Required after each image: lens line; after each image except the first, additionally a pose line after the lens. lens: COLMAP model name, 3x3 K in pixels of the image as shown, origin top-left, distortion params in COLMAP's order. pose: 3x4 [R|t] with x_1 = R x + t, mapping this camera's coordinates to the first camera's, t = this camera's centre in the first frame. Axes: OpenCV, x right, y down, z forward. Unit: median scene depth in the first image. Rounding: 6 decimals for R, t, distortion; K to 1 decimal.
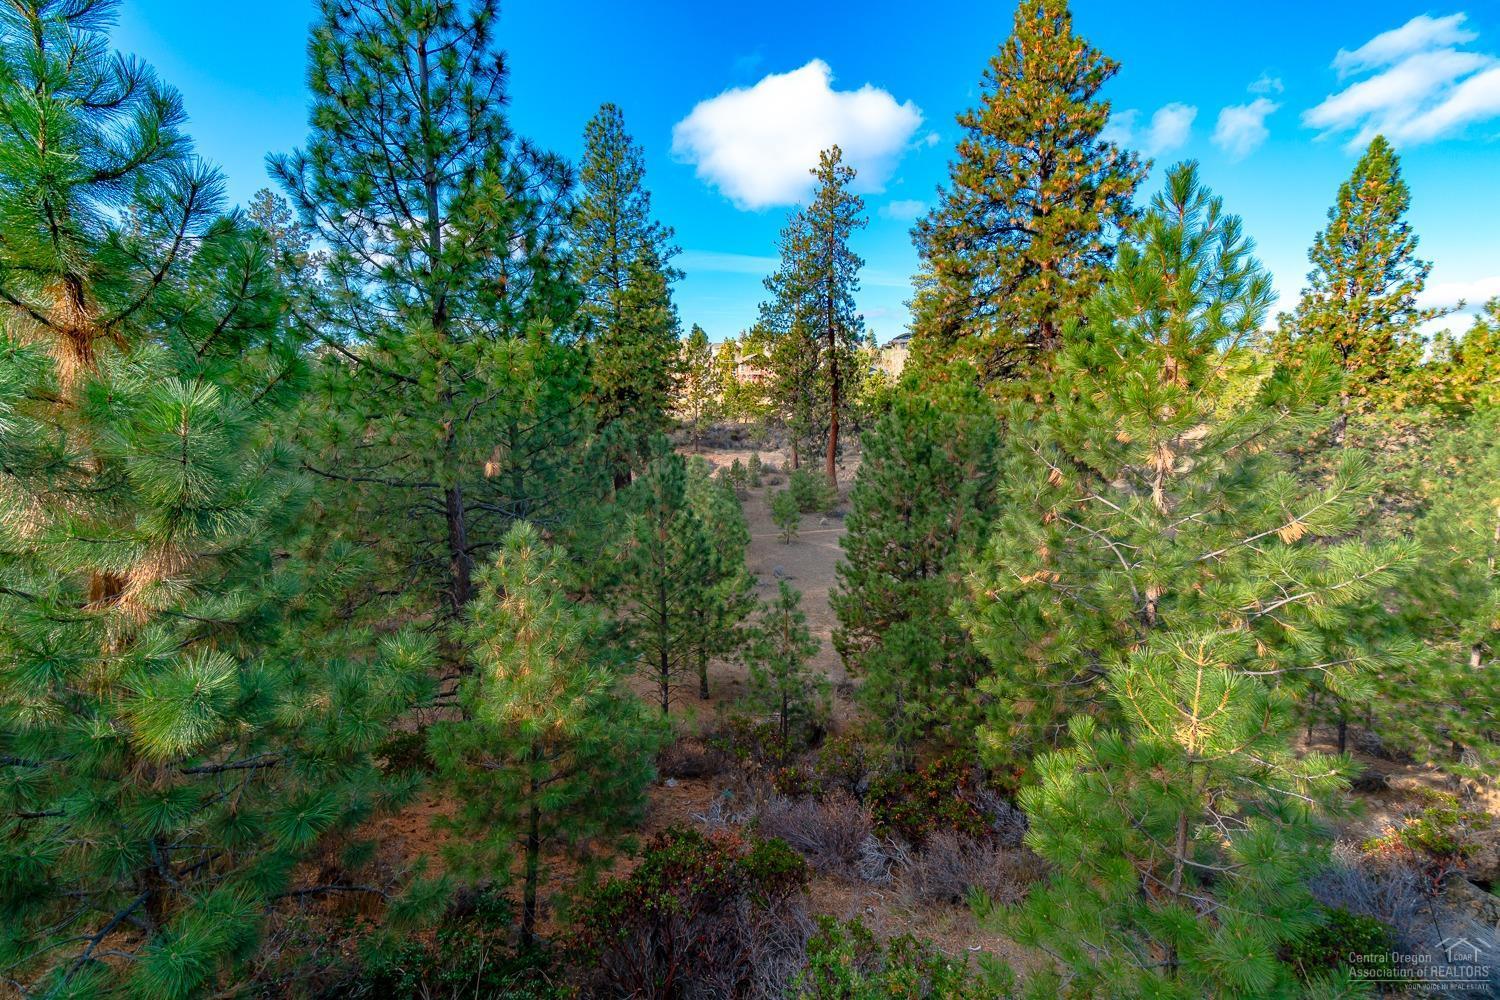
lens RADIAL K [[643.3, 0, 740.9], [0, 643.3, 500.3], [0, 0, 1]] dist [-0.010343, 0.002576]
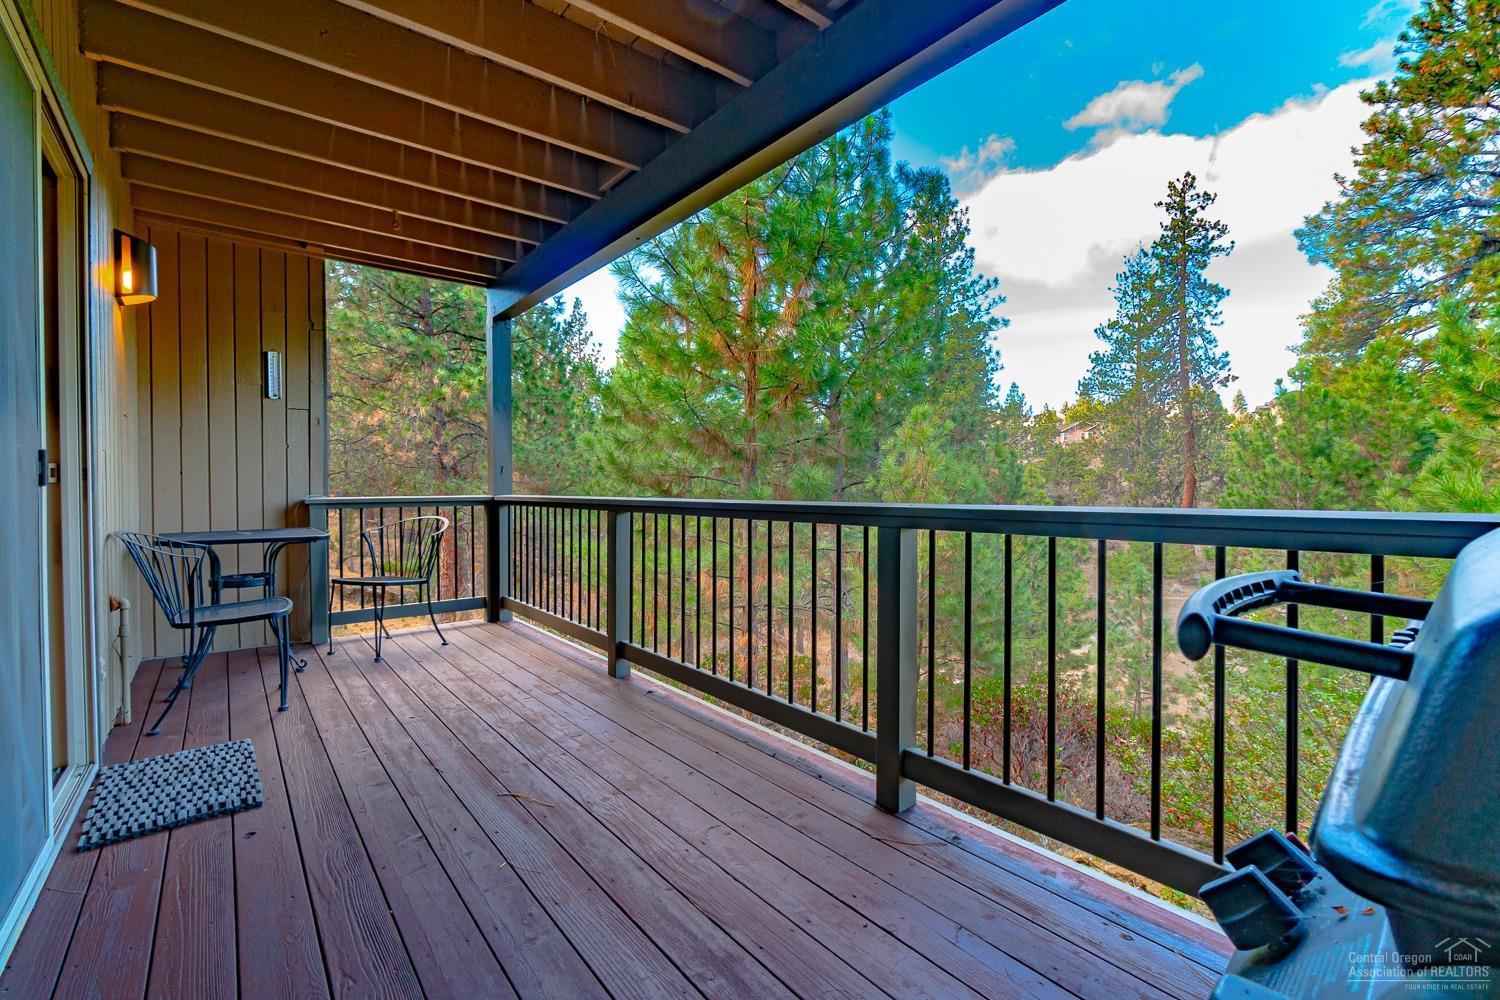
lens RADIAL K [[643.3, 0, 741.8], [0, 643.3, 493.5], [0, 0, 1]] dist [-0.010343, 0.002576]
pose [[0.894068, 0.008303, -0.447855, -0.024040], [-0.062198, 0.992444, -0.105768, 0.108333], [0.443592, 0.122420, 0.887828, -0.086848]]
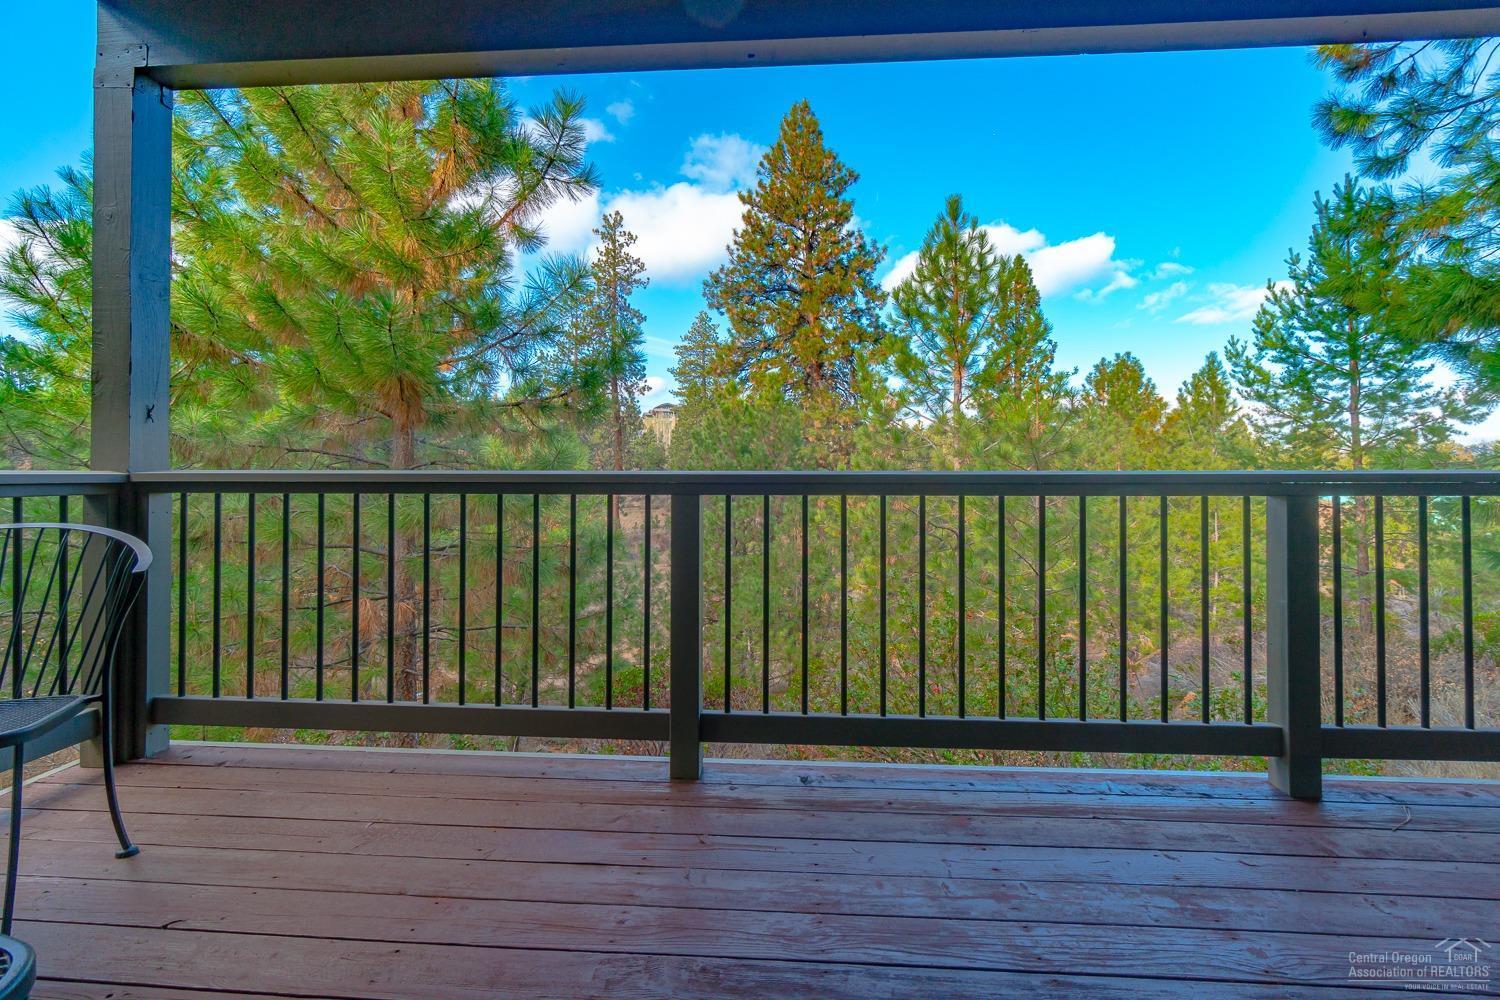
lens RADIAL K [[643.3, 0, 749.7], [0, 643.3, 474.3], [0, 0, 1]] dist [-0.010343, 0.002576]
pose [[0.931818, 0.010378, 0.362778, -0.110728], [0.038968, 0.990952, -0.128439, 0.108328], [-0.360828, 0.133818, 0.922982, -0.058860]]
